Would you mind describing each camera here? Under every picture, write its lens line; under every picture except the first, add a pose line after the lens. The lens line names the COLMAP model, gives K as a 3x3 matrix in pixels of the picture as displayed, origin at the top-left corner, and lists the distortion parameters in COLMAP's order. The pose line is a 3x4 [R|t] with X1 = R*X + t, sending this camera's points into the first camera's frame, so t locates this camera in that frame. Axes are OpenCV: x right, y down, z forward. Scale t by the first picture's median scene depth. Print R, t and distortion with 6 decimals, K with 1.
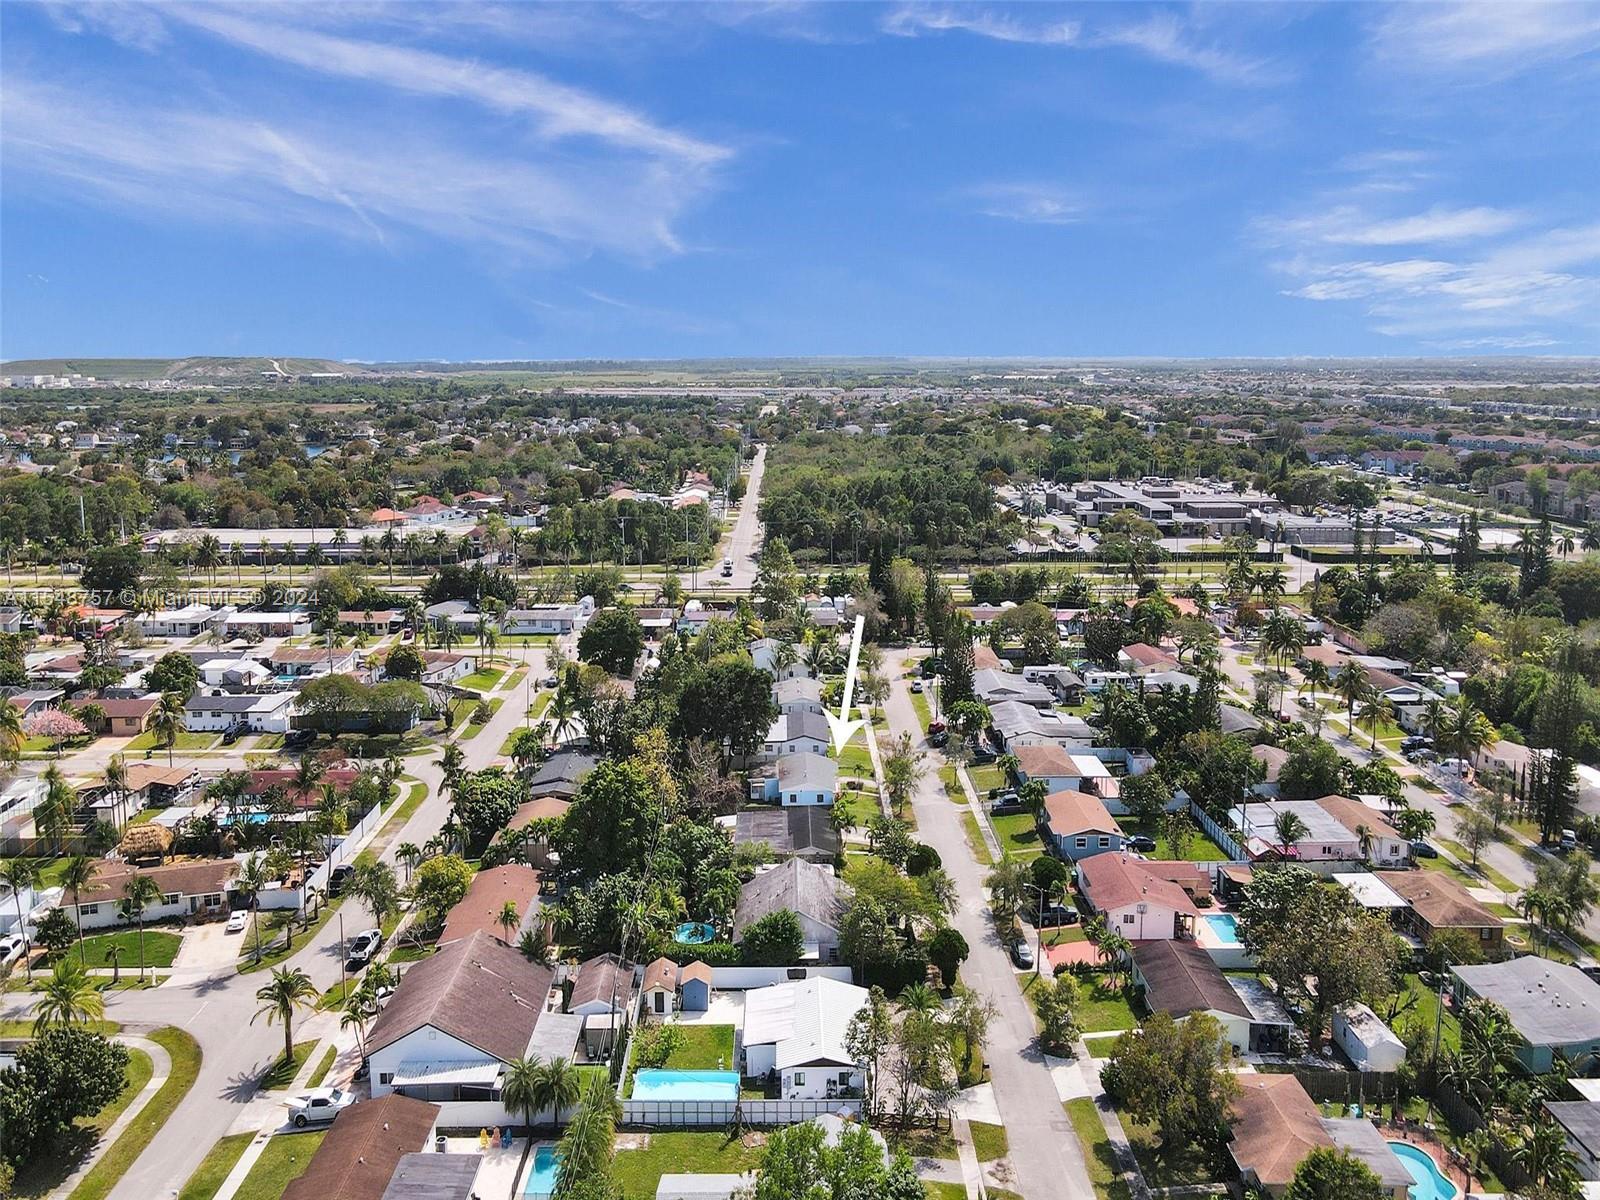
lens RADIAL K [[1601.2, 0, 800.0], [0, 1601.2, 600.0], [0, 0, 1]] dist [0.031153, 0.015819]
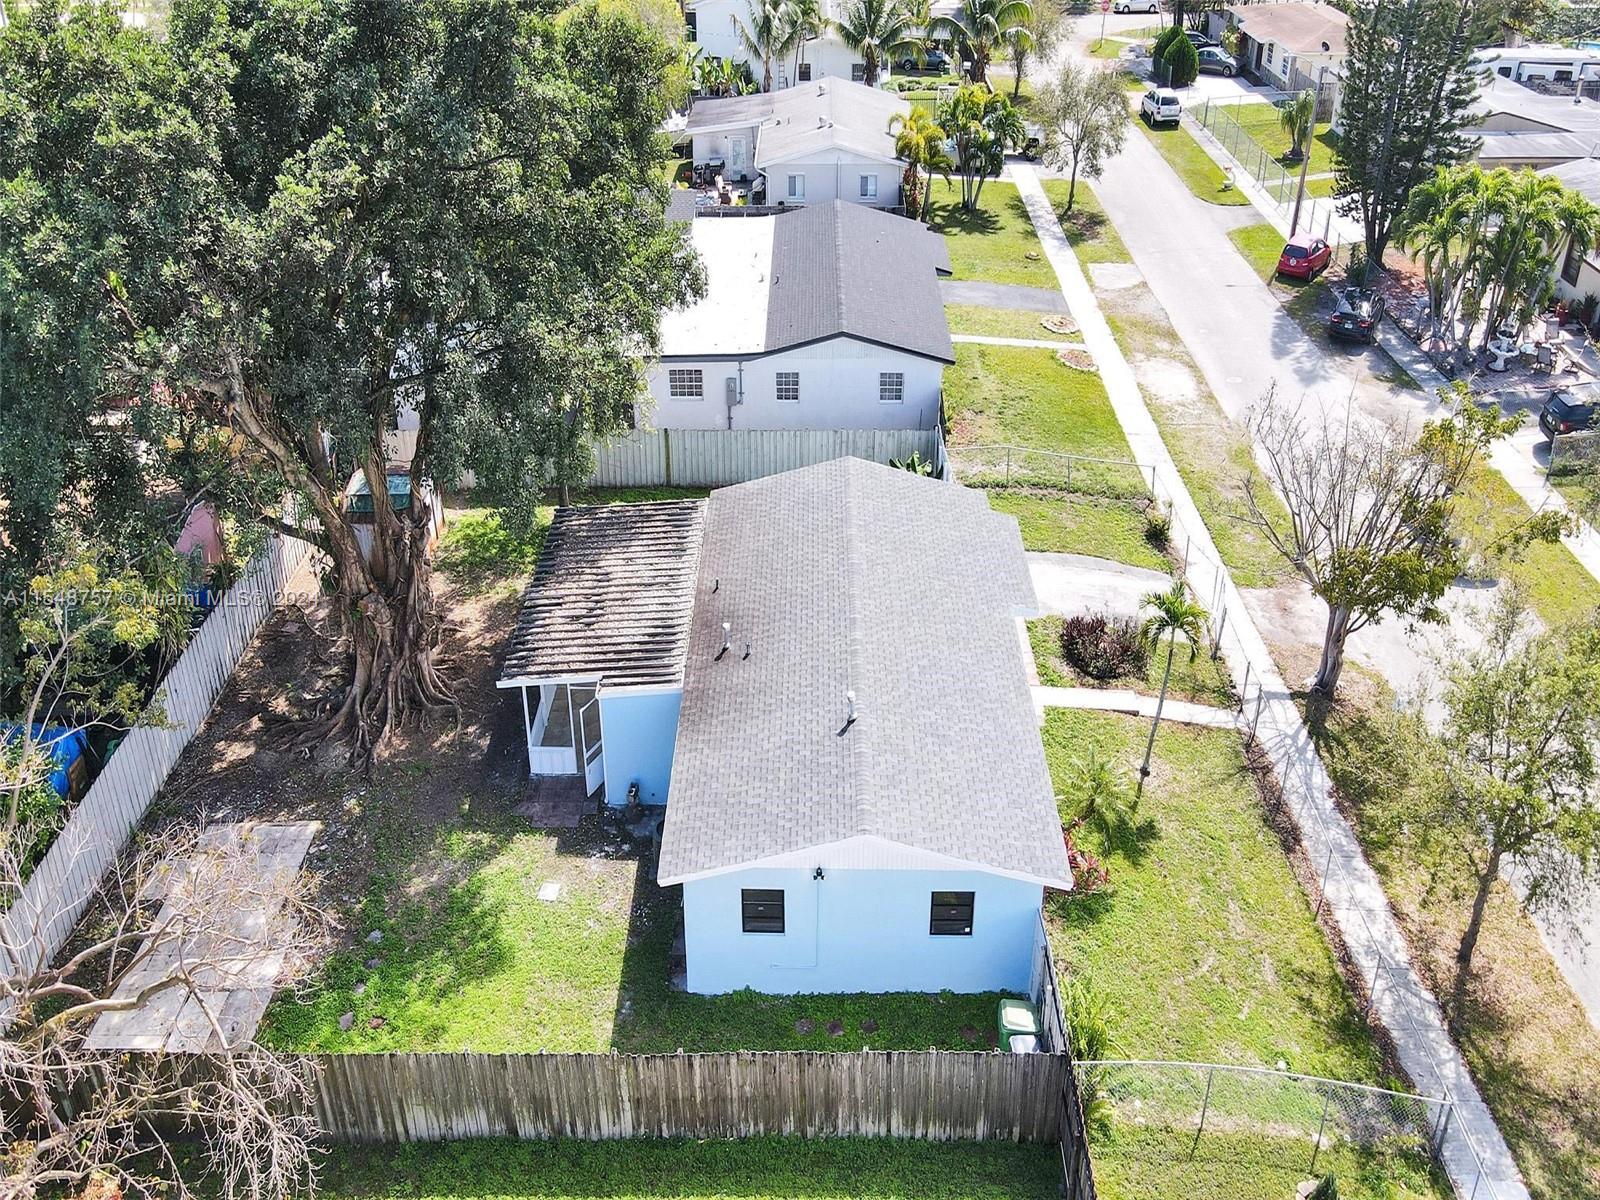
lens RADIAL K [[1601.2, 0, 800.0], [0, 1601.2, 600.0], [0, 0, 1]] dist [0.031153, 0.015819]
pose [[0.999797, 0.010140, -0.017422, 0.000977], [-0.003590, 0.940032, 0.341067, 0.035793], [0.019835, -0.340935, 0.939878, 0.641841]]
